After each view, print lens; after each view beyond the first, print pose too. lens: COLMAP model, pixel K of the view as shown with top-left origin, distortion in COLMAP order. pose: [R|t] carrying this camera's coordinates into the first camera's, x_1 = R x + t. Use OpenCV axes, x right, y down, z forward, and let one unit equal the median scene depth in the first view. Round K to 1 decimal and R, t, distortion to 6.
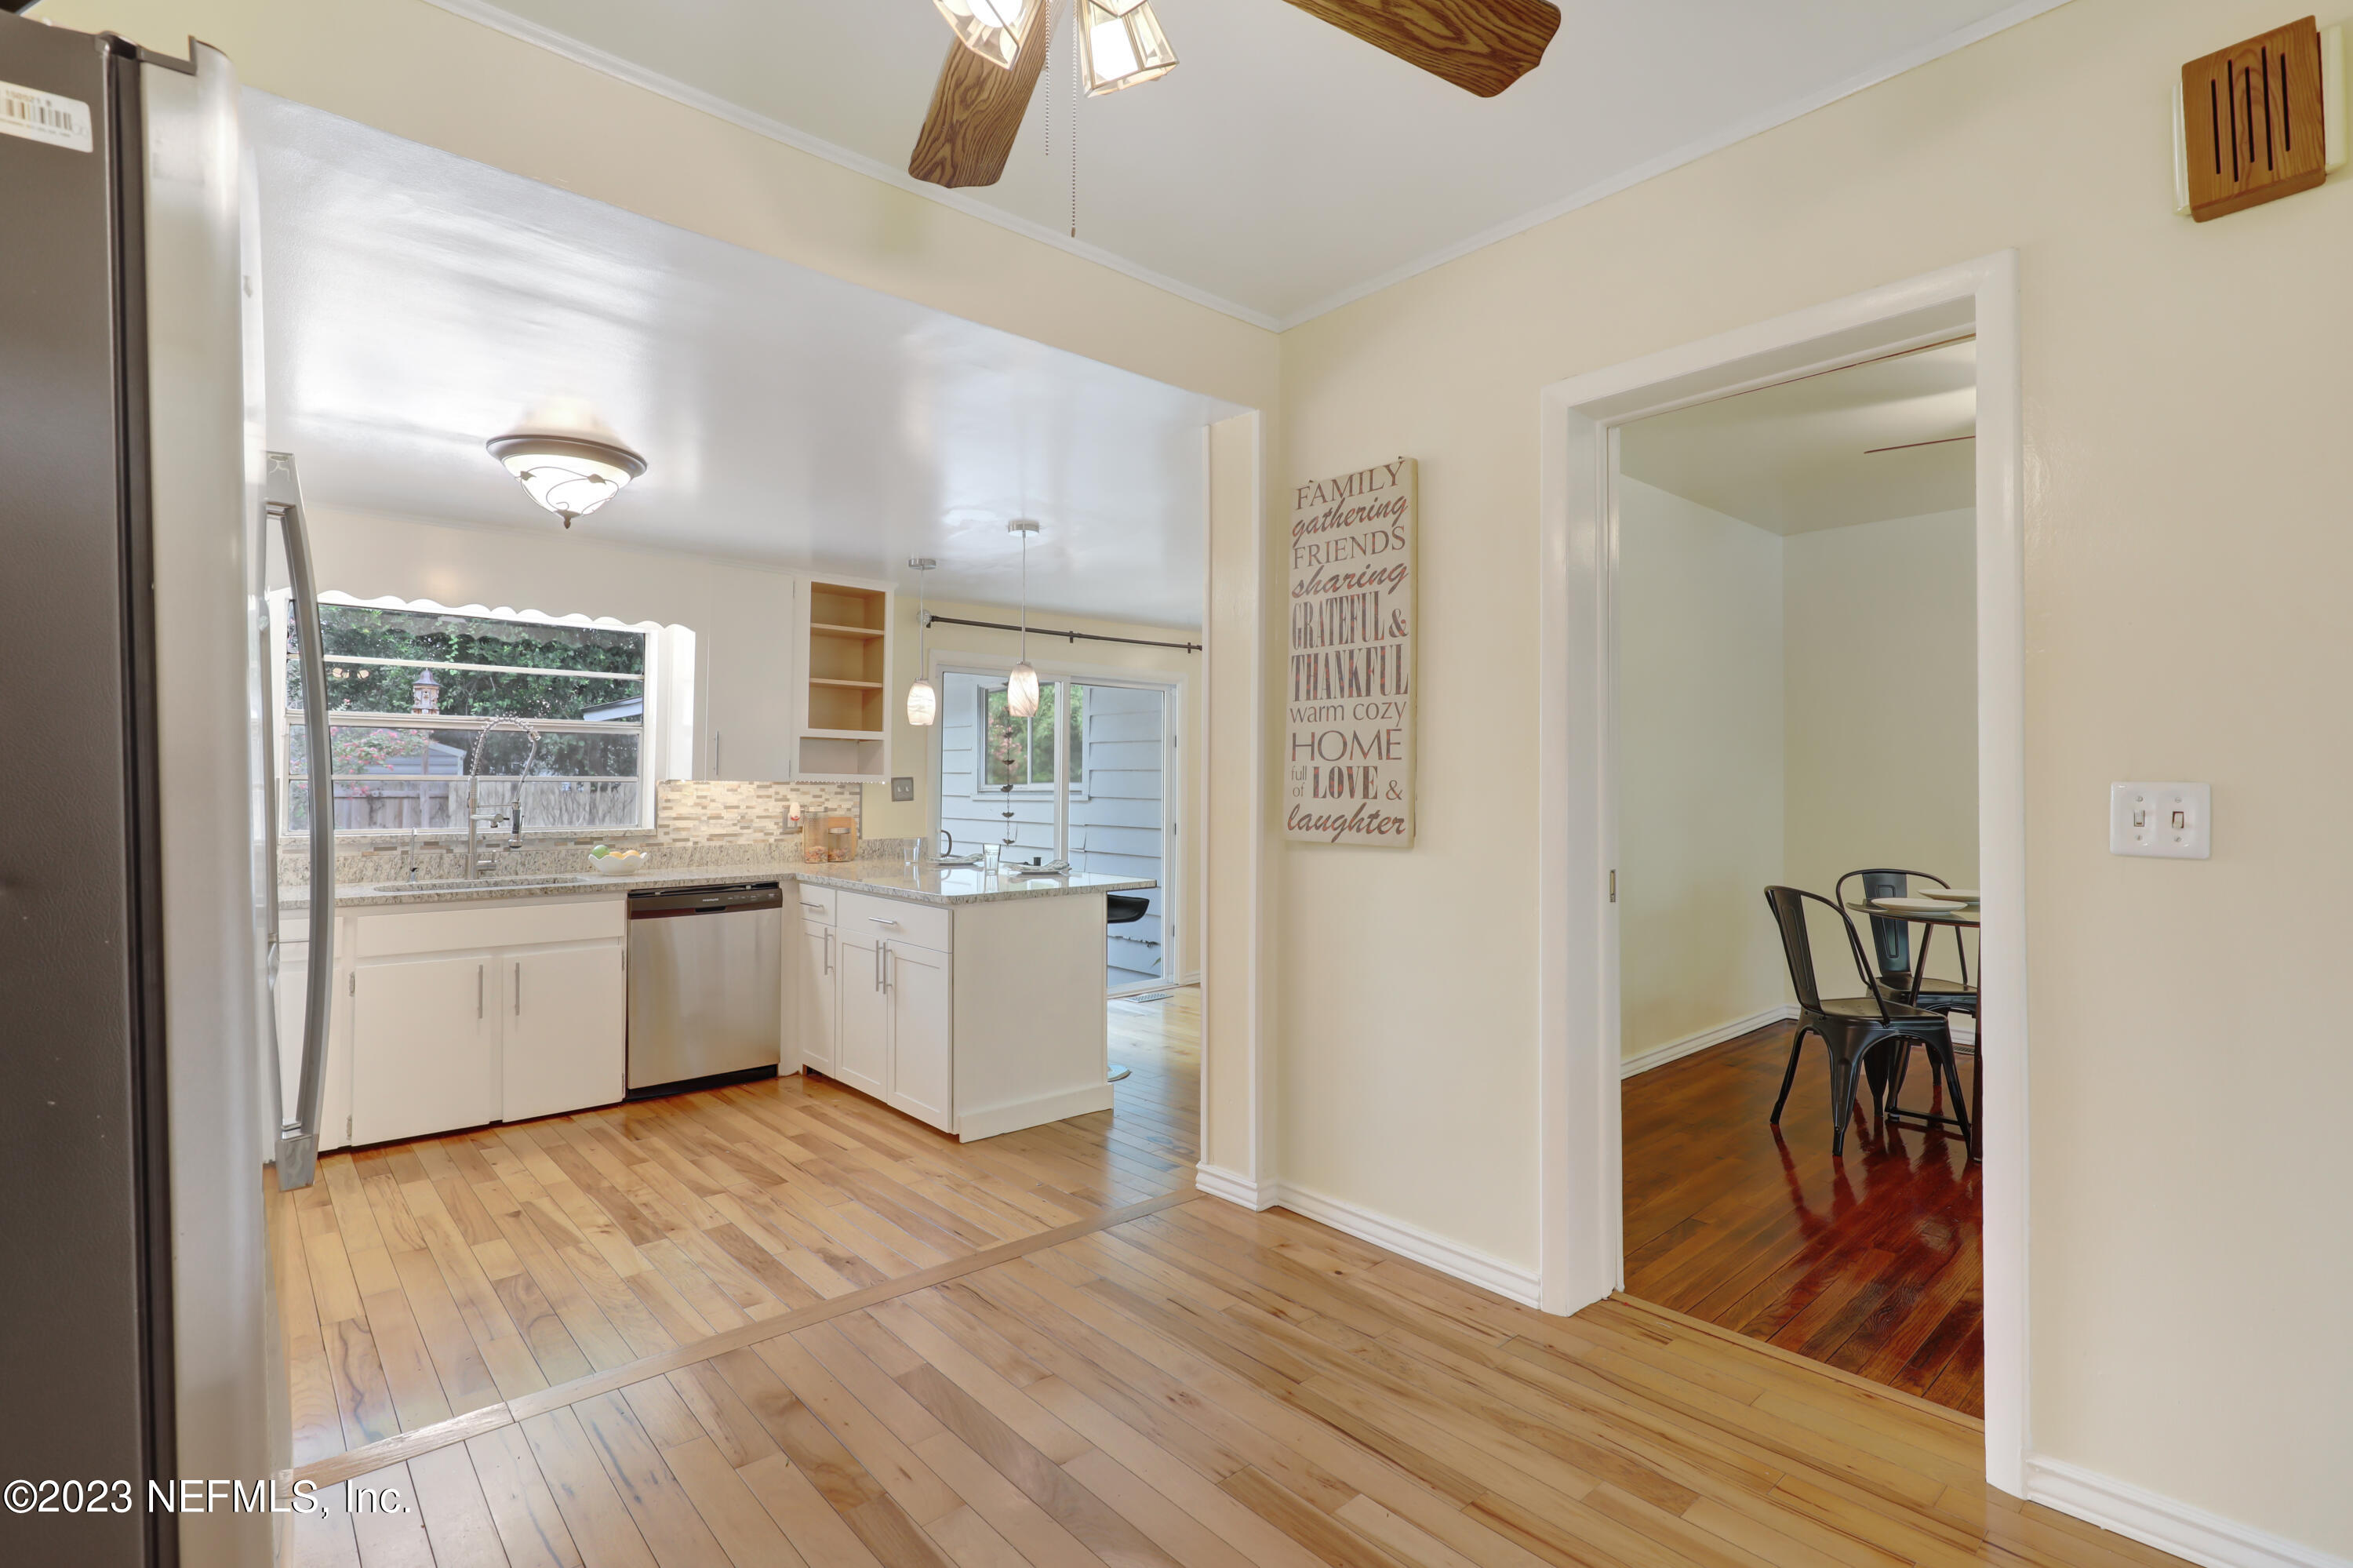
lens RADIAL K [[1128.2, 0, 1183.4], [0, 1128.2, 760.9], [0, 0, 1]] dist [-0.004173, -0.000587]
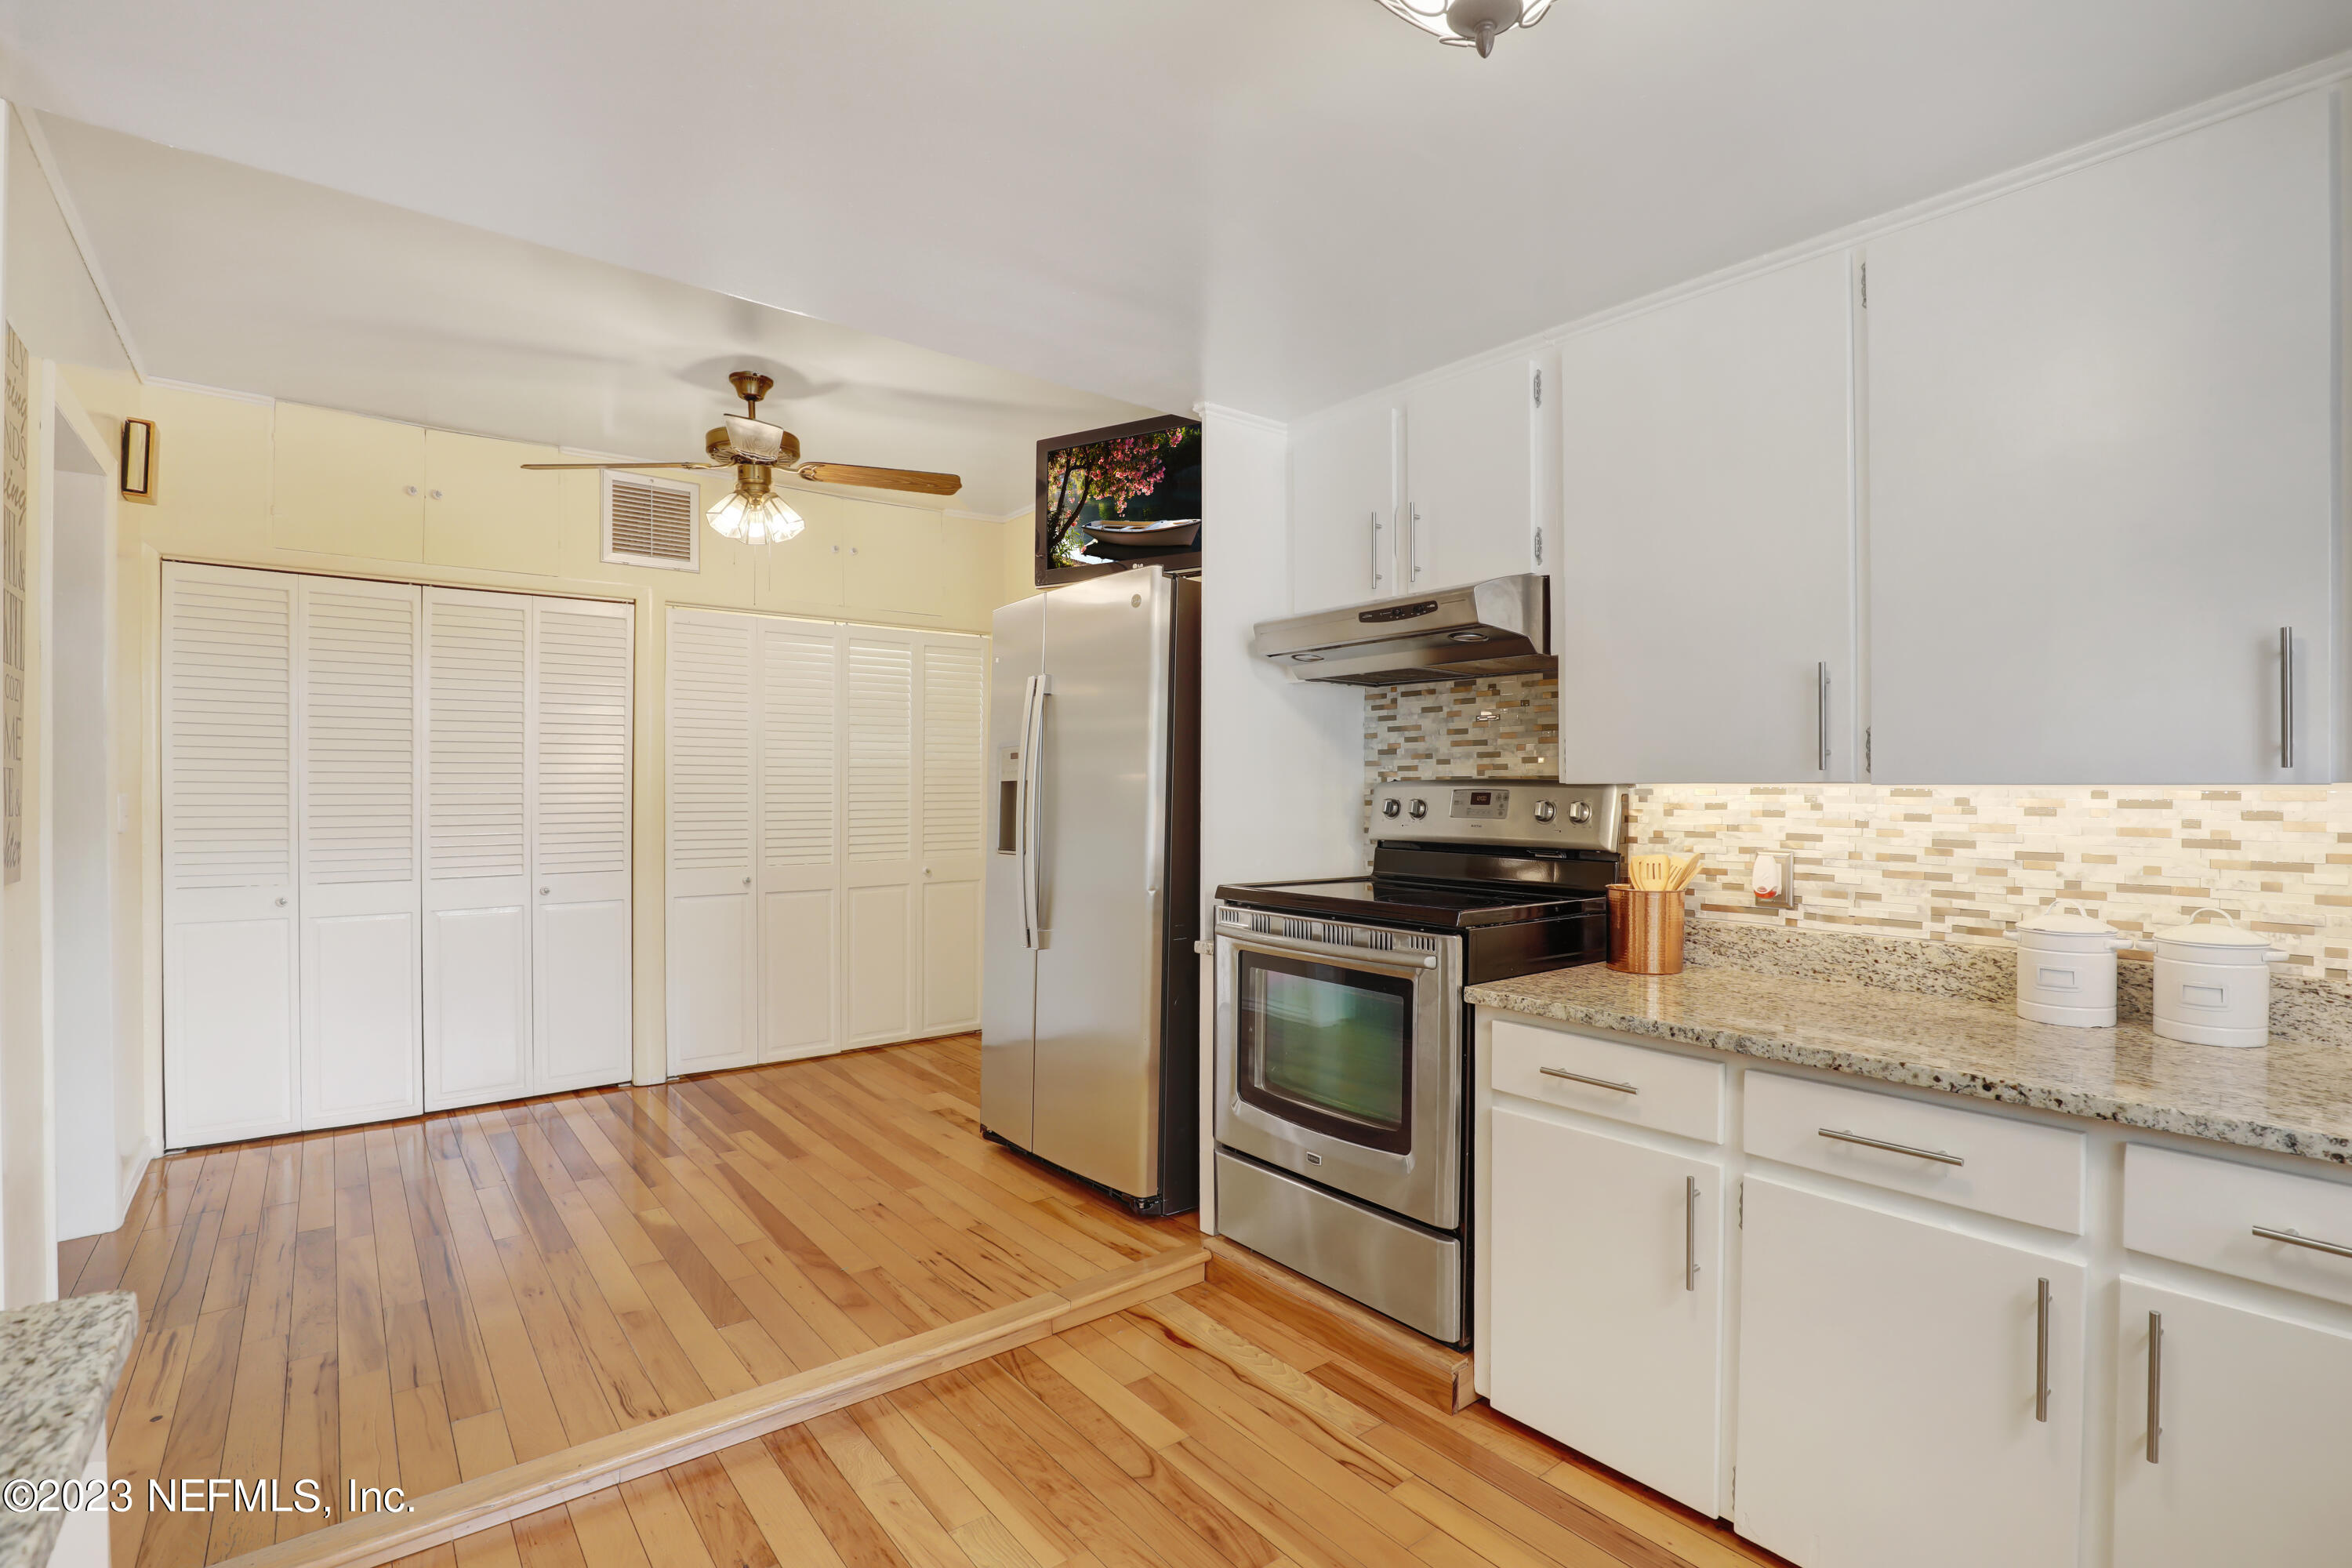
lens RADIAL K [[1140.4, 0, 1176.0], [0, 1140.4, 784.0], [0, 0, 1]] dist [-0.010687, 0.000154]
pose [[-0.998262, -0.003298, 0.058847, -0.412800], [-0.005017, 0.999564, -0.029091, 0.021697], [-0.058726, -0.029336, -0.997843, 1.182874]]
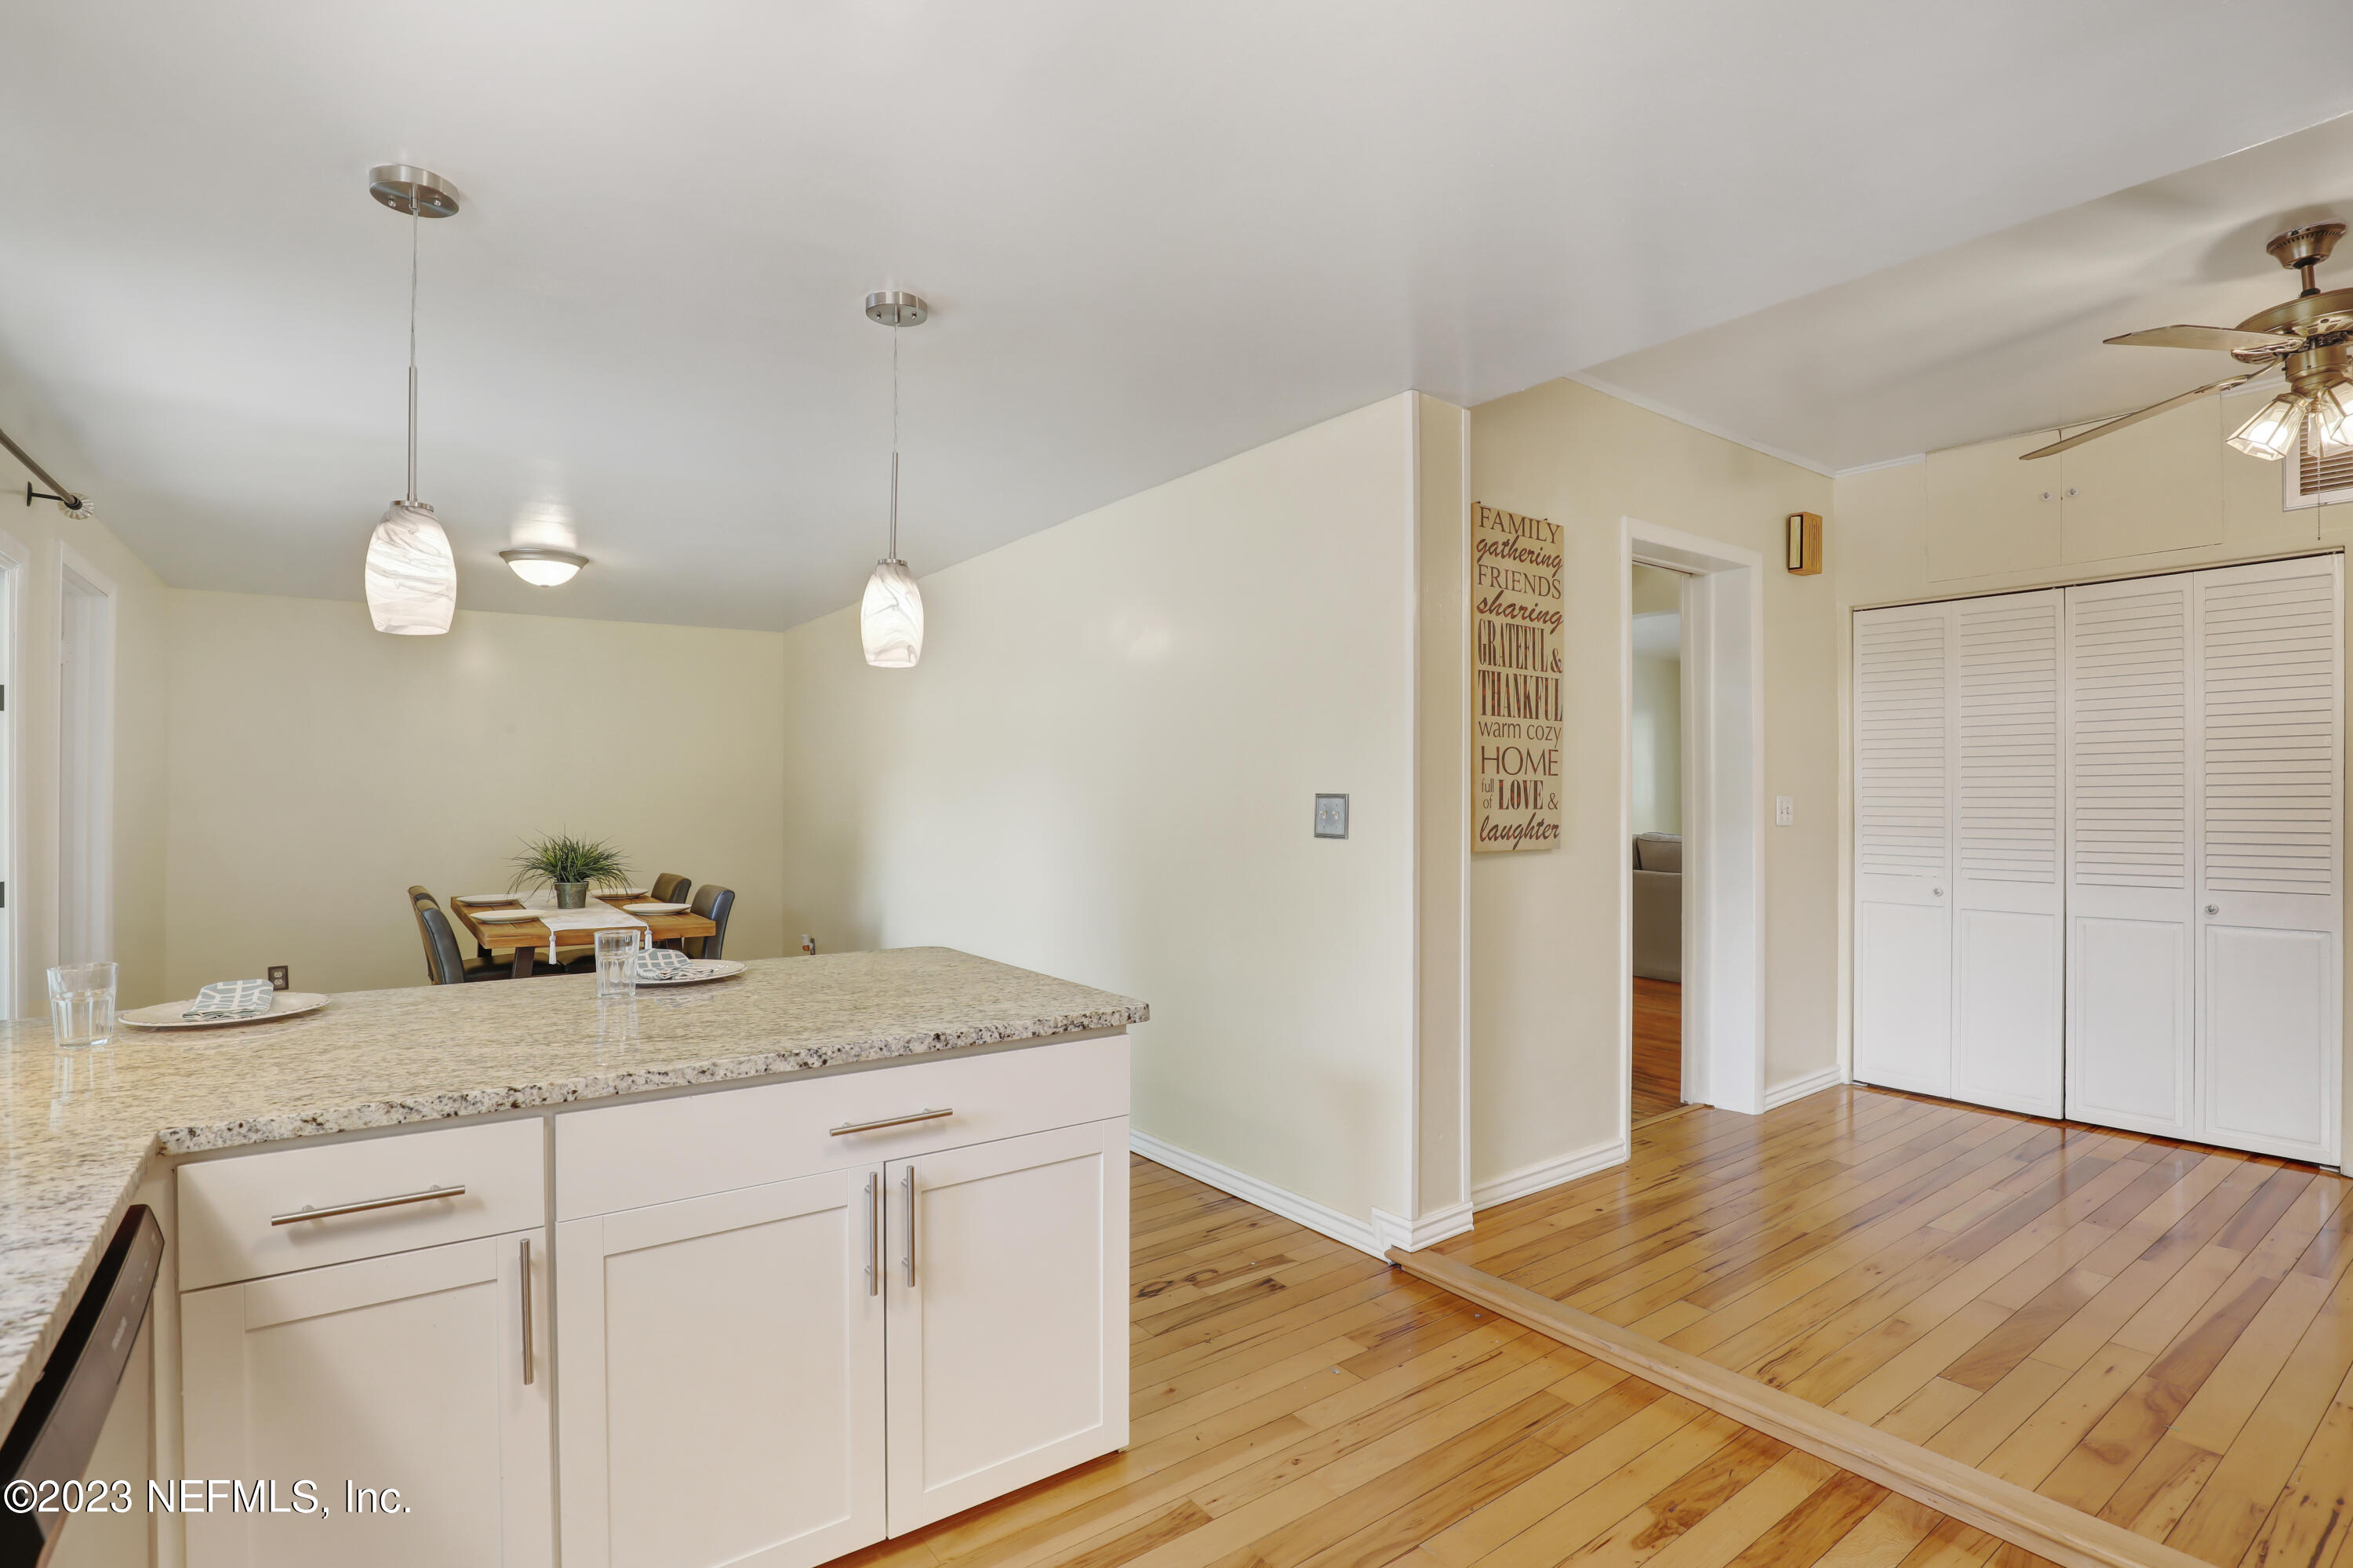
lens RADIAL K [[1109.5, 0, 1194.1], [0, 1109.5, 793.9], [0, 0, 1]] dist [-0.030906, 0.007553]
pose [[0.079792, -0.000884, 0.996811, -0.704697], [-0.023665, 0.999716, 0.002781, 0.016779], [-0.996531, -0.023811, 0.079749, 0.903606]]
